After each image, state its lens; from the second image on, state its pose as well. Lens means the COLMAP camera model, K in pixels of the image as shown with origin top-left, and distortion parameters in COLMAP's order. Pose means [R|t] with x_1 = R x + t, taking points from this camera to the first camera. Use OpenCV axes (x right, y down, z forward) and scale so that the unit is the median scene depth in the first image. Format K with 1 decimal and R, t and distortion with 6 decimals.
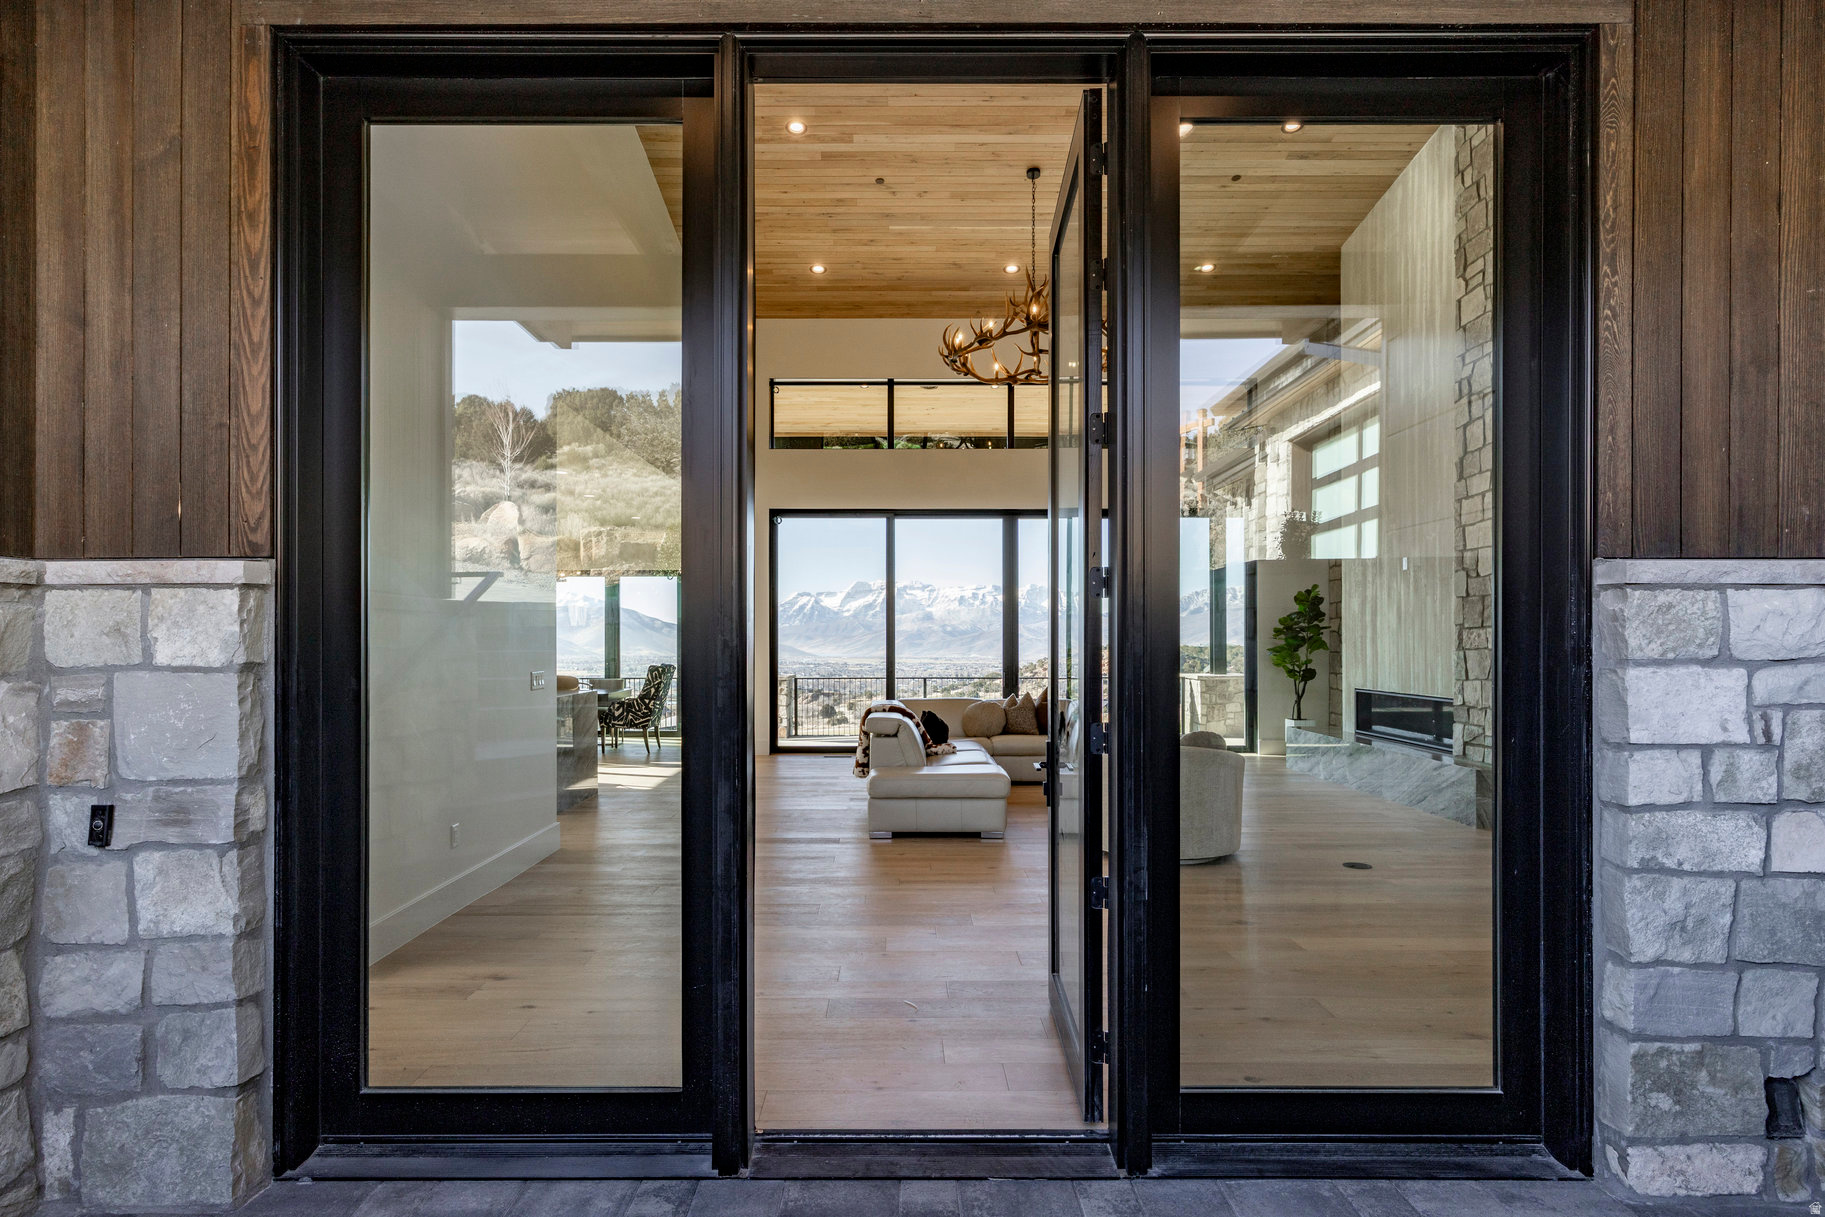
lens RADIAL K [[953.0, 0, 907.8], [0, 953.0, 617.4], [0, 0, 1]] dist [0.004317, 0.001694]
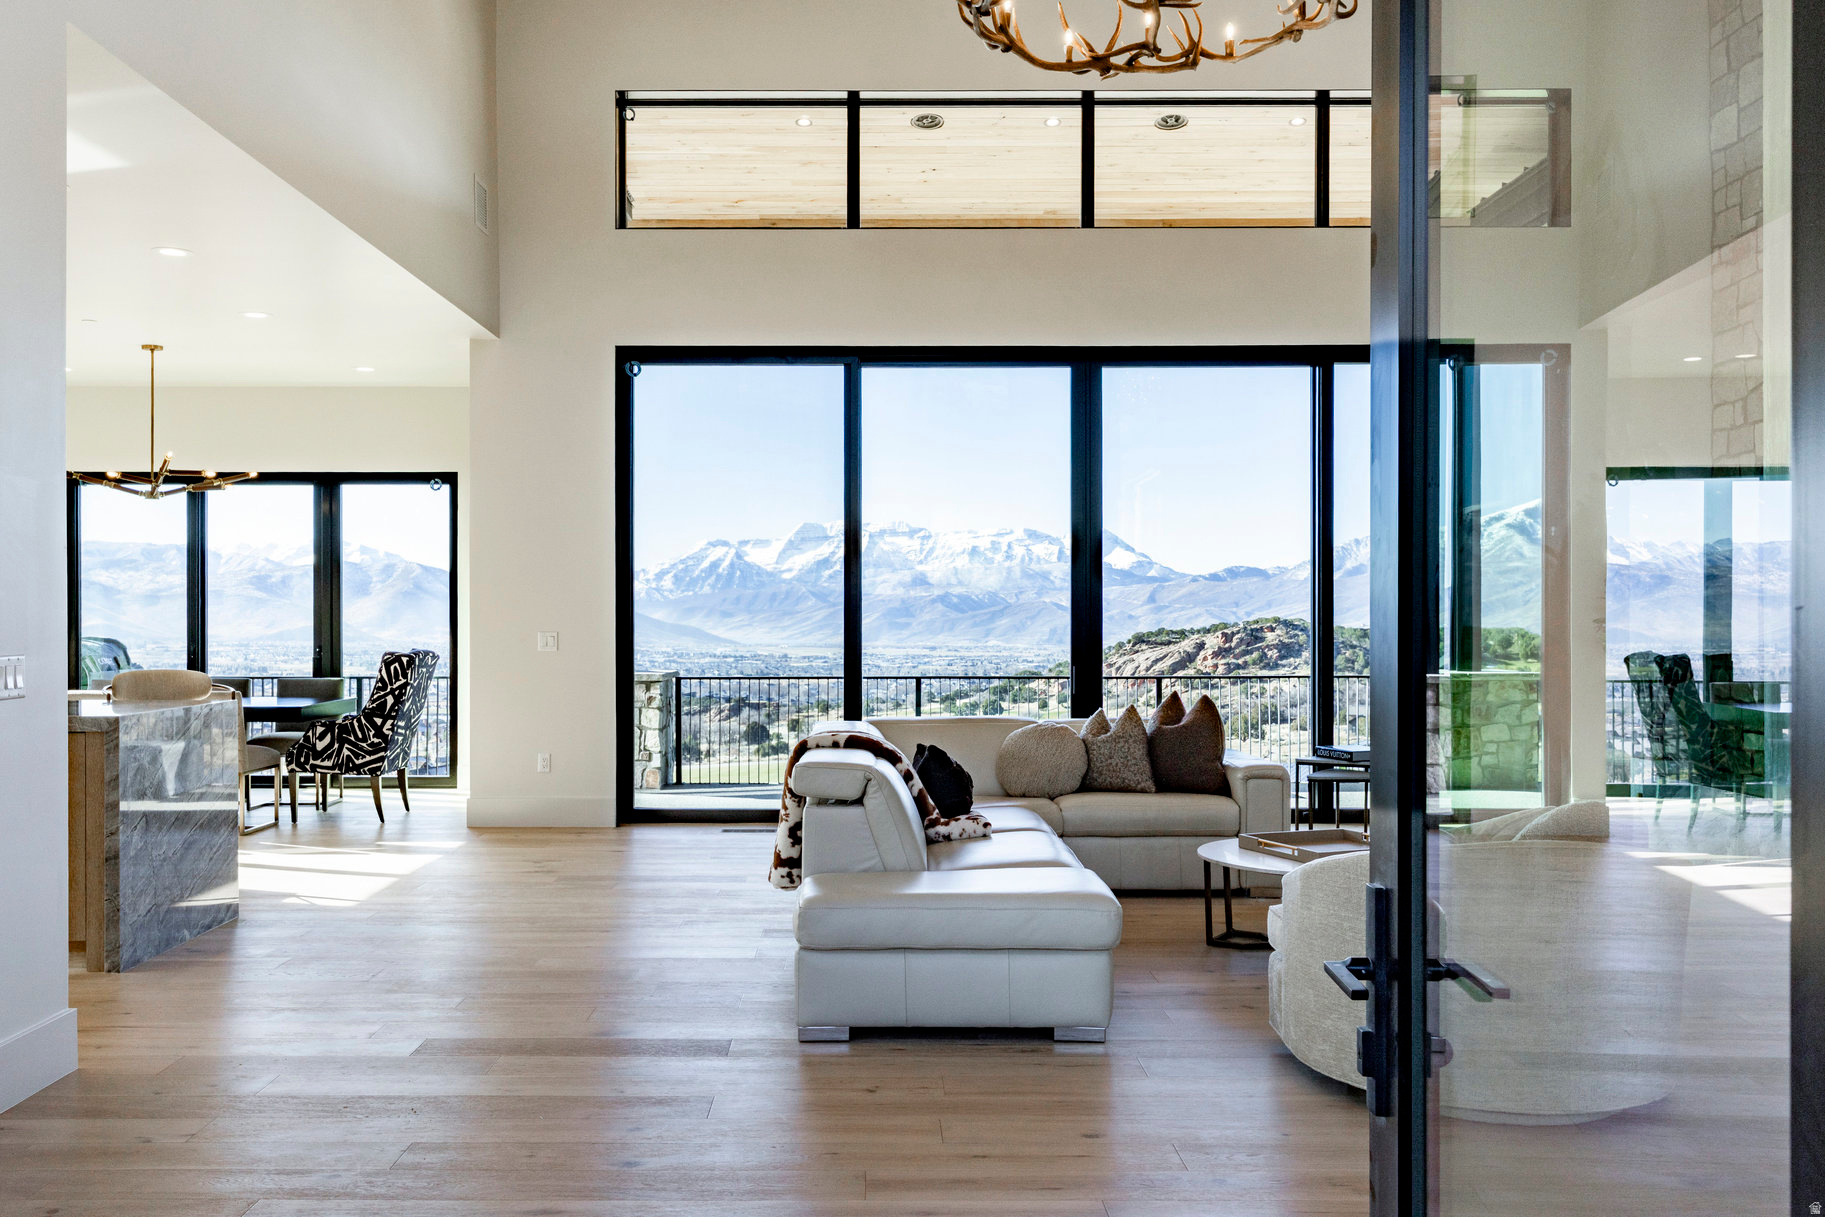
lens RADIAL K [[1529.6, 0, 838.2], [0, 1529.6, 614.4], [0, 0, 1]] dist [0.016828, -0.000671]
pose [[0.999508, 0.000338, -0.031359, -0.000102], [0.000326, 0.999776, 0.021174, 0.015394], [0.031359, -0.021174, 0.999284, 0.217387]]
